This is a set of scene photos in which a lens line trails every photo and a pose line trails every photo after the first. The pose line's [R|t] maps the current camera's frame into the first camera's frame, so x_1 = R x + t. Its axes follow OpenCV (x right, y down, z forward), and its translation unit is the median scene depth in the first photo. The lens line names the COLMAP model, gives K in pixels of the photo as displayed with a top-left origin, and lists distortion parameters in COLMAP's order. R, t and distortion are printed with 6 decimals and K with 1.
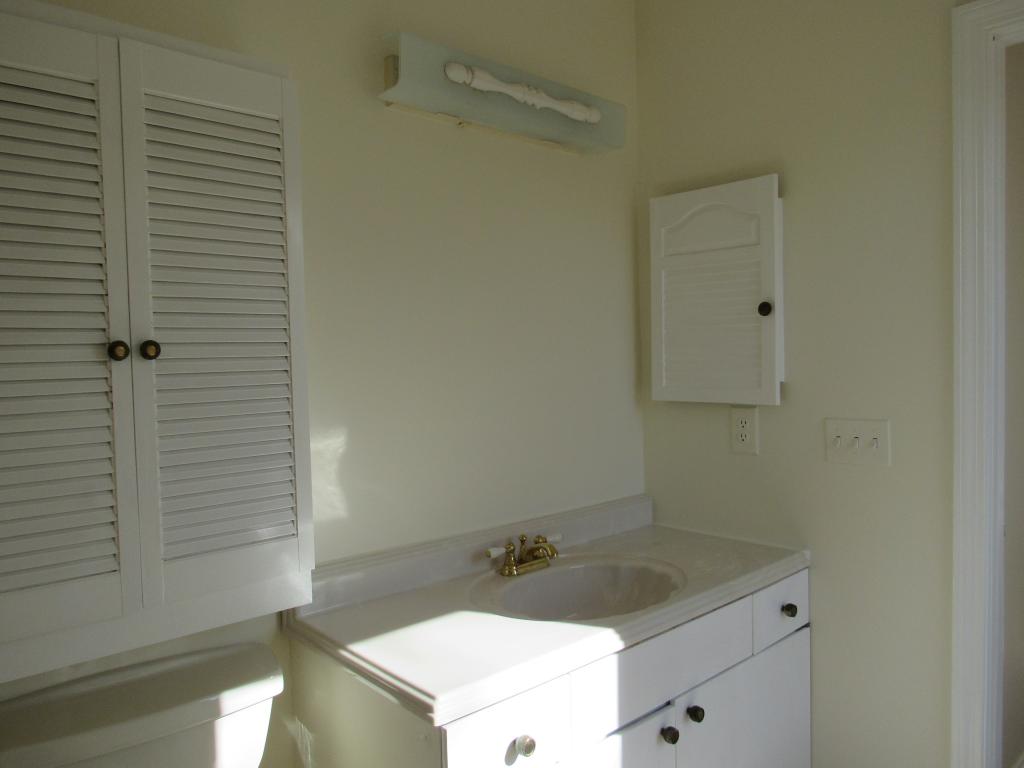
lens RADIAL K [[721.3, 0, 512.0], [0, 721.3, 384.0], [0, 0, 1]] dist [-0.037626, 0.003415]
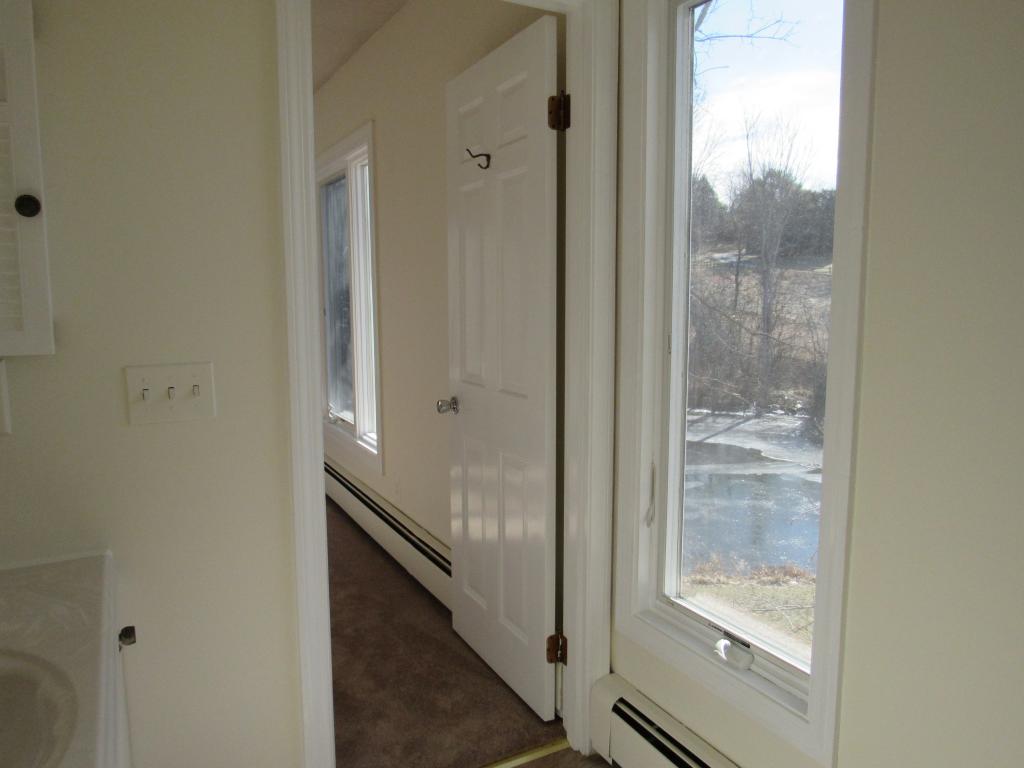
lens RADIAL K [[721.3, 0, 512.0], [0, 721.3, 384.0], [0, 0, 1]] dist [-0.037626, 0.003415]
pose [[0.227028, -0.101734, 0.968560, -0.225515], [0.037646, 0.994702, 0.095656, 0.012496], [-0.973160, 0.014746, 0.229655, 0.540607]]
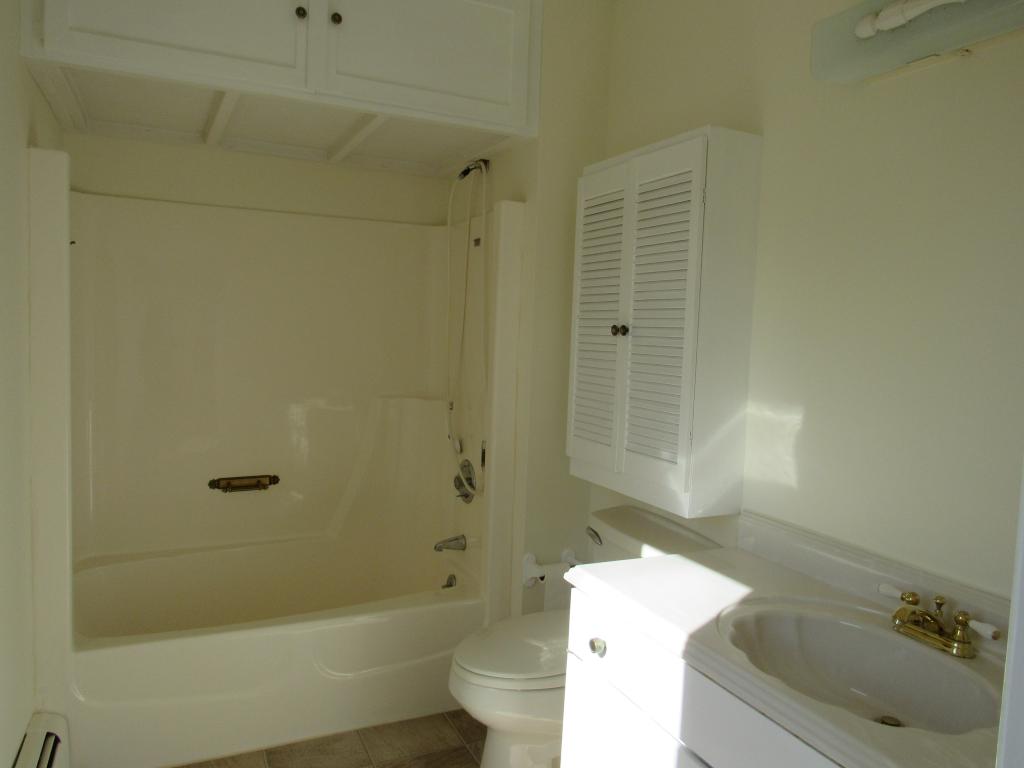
lens RADIAL K [[721.3, 0, 512.0], [0, 721.3, 384.0], [0, 0, 1]] dist [-0.037626, 0.003415]
pose [[-0.284350, 0.085535, -0.954897, 0.936920], [-0.064091, 0.992088, 0.107951, -0.064603], [0.956576, 0.091896, -0.276618, 0.878223]]
